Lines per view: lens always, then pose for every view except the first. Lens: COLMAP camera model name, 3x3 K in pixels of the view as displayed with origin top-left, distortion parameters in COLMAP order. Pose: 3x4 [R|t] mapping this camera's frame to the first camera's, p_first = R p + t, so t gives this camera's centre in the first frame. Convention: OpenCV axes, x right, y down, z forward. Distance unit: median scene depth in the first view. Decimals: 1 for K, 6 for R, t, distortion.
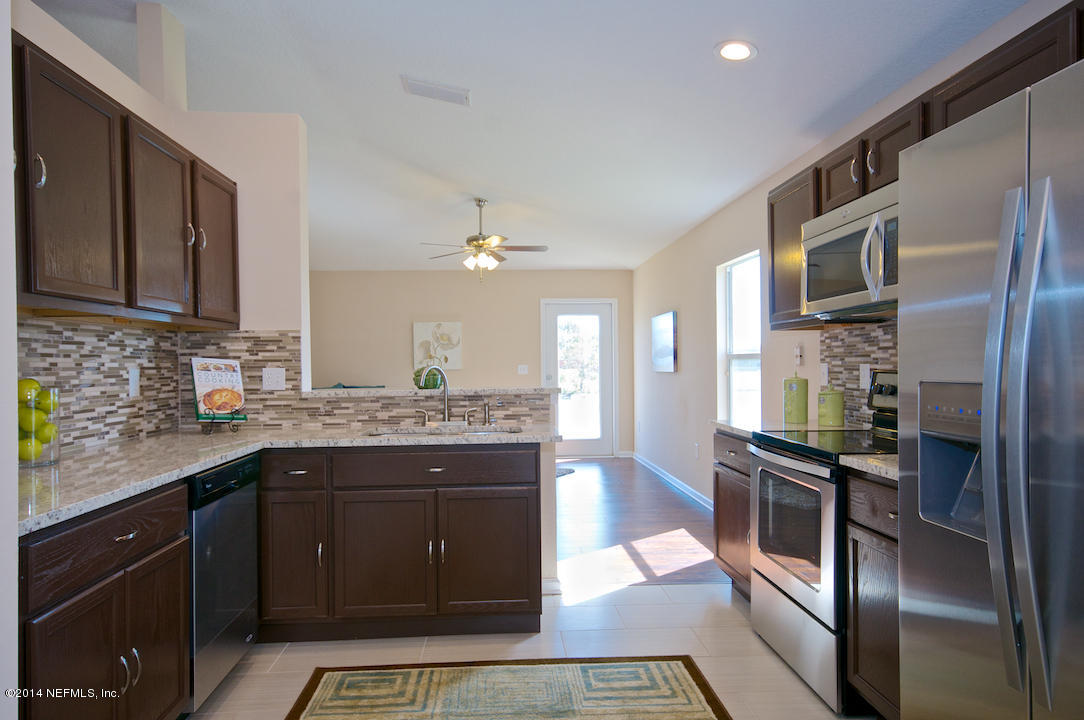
lens RADIAL K [[673.8, 0, 536.2], [0, 673.8, 363.0], [0, 0, 1]] dist [0.005091, 0.000708]
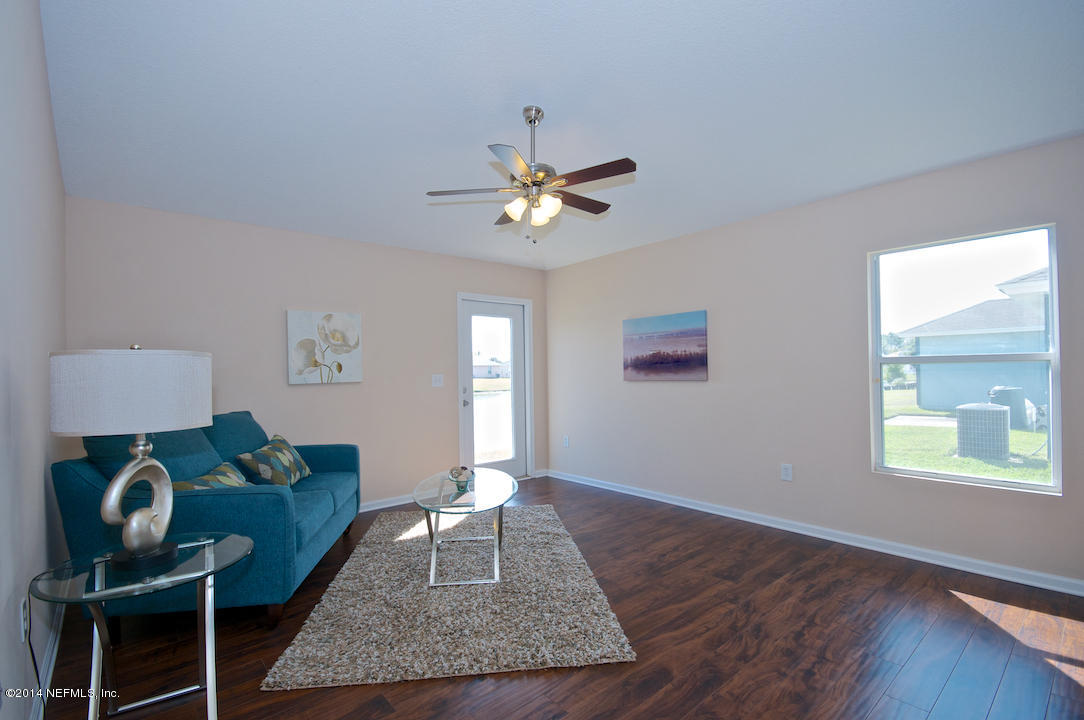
lens RADIAL K [[495.6, 0, 543.1], [0, 495.6, 366.8], [0, 0, 1]] dist [0.000092, -0.000072]
pose [[0.802213, 0.001673, 0.597035, -0.673147], [0.008240, 0.999870, -0.013873, 0.006535], [-0.596981, 0.016049, 0.802095, 1.191216]]
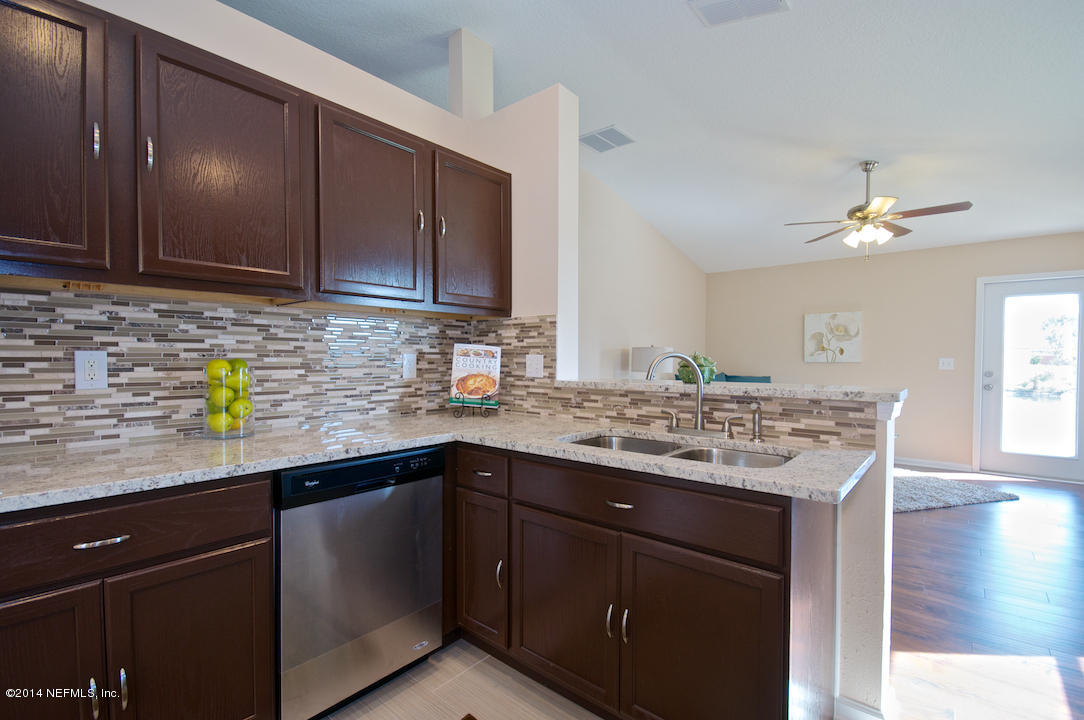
lens RADIAL K [[493.8, 0, 531.7], [0, 493.8, 370.4], [0, 0, 1]] dist [-0.004204, 0.000011]
pose [[0.712546, 0.030455, -0.700964, 0.110252], [-0.009879, 0.999394, 0.033379, 0.006462], [0.701556, -0.016859, 0.712415, 0.485921]]
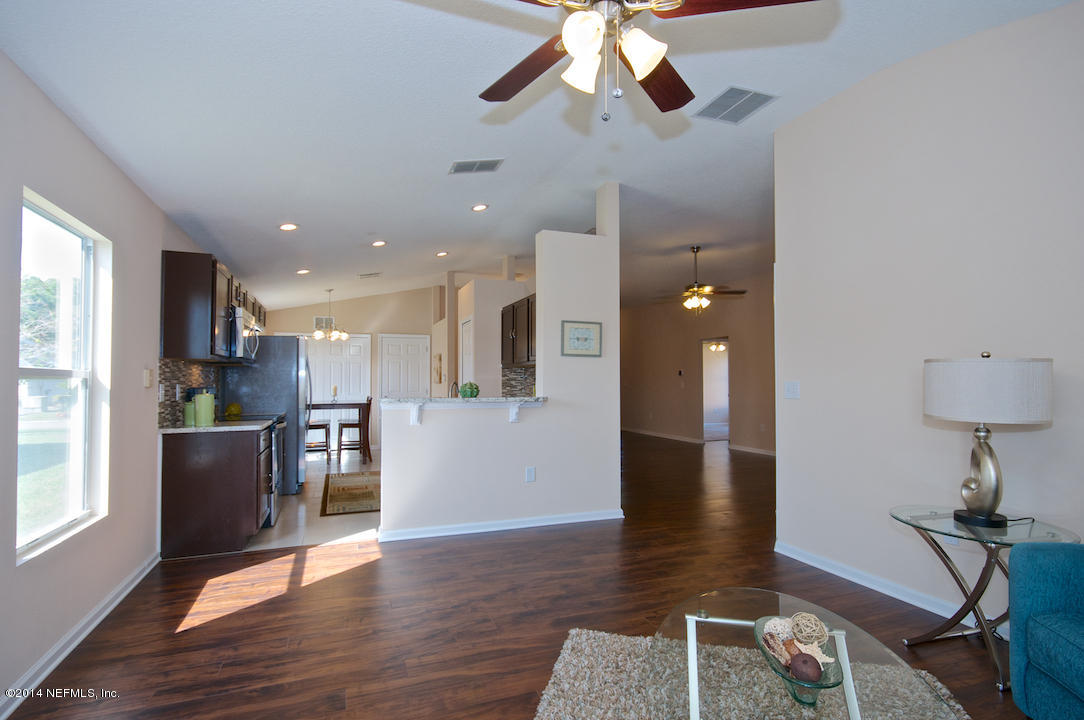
lens RADIAL K [[549.4, 0, 538.6], [0, 549.4, 363.6], [0, 0, 1]] dist [-0.005653, -0.000556]
pose [[-0.959250, 0.004123, -0.282527, 0.037838], [0.013500, 0.999420, -0.031254, 0.003332], [0.282235, -0.033795, -0.958750, 2.351690]]
